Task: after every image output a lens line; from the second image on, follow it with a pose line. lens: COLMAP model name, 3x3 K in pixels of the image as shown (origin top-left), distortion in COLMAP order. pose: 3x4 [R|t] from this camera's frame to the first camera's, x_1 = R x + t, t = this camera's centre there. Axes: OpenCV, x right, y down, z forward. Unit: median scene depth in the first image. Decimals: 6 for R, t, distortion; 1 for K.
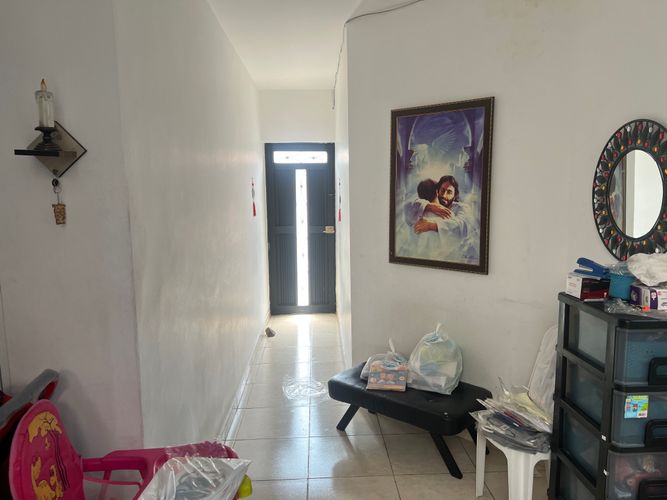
lens RADIAL K [[499.1, 0, 336.9], [0, 499.1, 251.4], [0, 0, 1]] dist [0.057124, -0.060983]
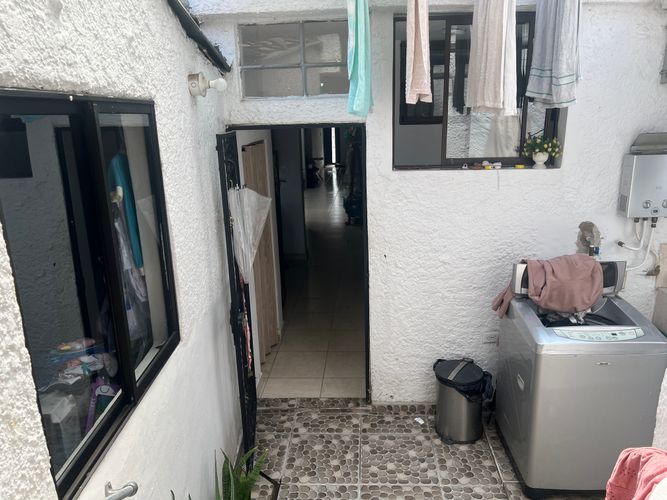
lens RADIAL K [[499.1, 0, 335.5], [0, 499.1, 248.8], [0, 0, 1]] dist [0.057124, -0.060983]
pose [[0.994511, 0.021804, -0.102333, 0.677162], [-0.006571, 0.989130, 0.146898, 0.409153], [0.104424, -0.145420, 0.983844, -5.401488]]
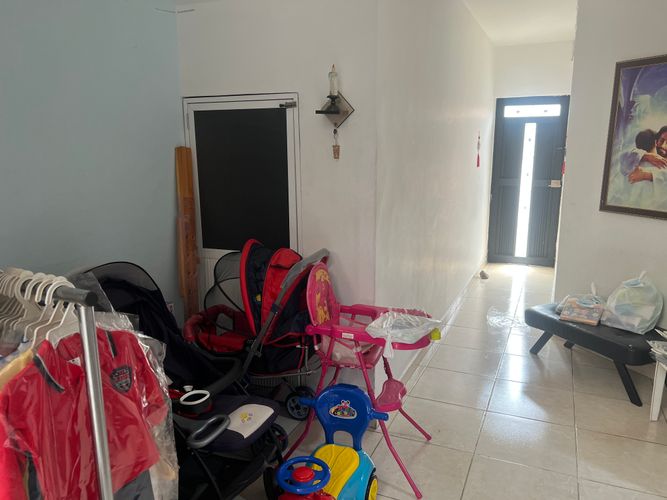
lens RADIAL K [[499.1, 0, 337.9], [0, 499.1, 250.6], [0, 0, 1]] dist [0.057124, -0.060983]
pose [[0.897326, 0.098328, -0.430277, 0.088775], [-0.063648, 0.993507, 0.094303, 0.047859], [0.436756, -0.057234, 0.897758, -0.234939]]
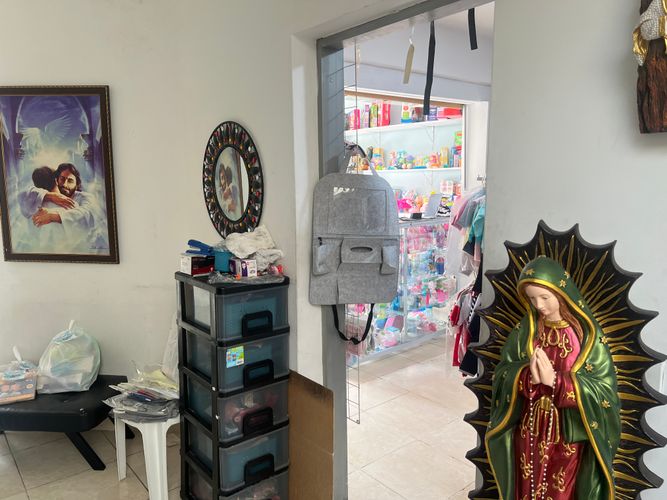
lens RADIAL K [[499.1, 0, 334.0], [0, 499.1, 255.8], [0, 0, 1]] dist [0.057124, -0.060983]
pose [[0.797491, -0.078873, 0.598154, 0.041166], [0.064595, 0.996882, 0.045329, 0.012480], [-0.599864, 0.002488, 0.800098, -0.067520]]
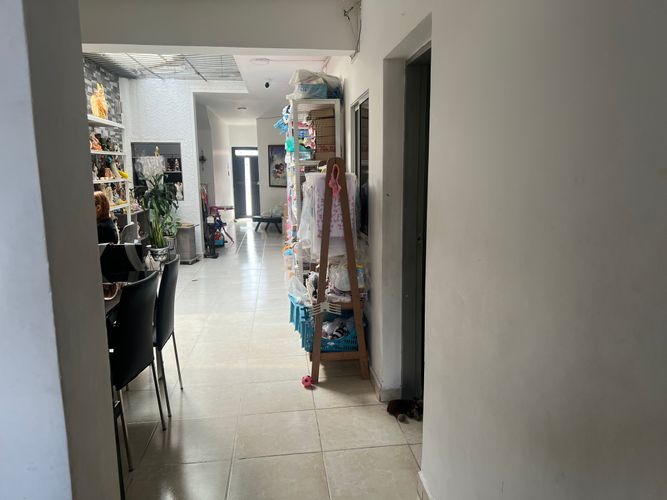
lens RADIAL K [[499.1, 0, 340.2], [0, 499.1, 247.3], [0, 0, 1]] dist [0.057124, -0.060983]
pose [[0.996524, -0.002910, 0.083253, 0.366564], [-0.000126, 0.999336, 0.036441, 0.379684], [-0.083304, -0.036325, 0.995862, -3.084983]]
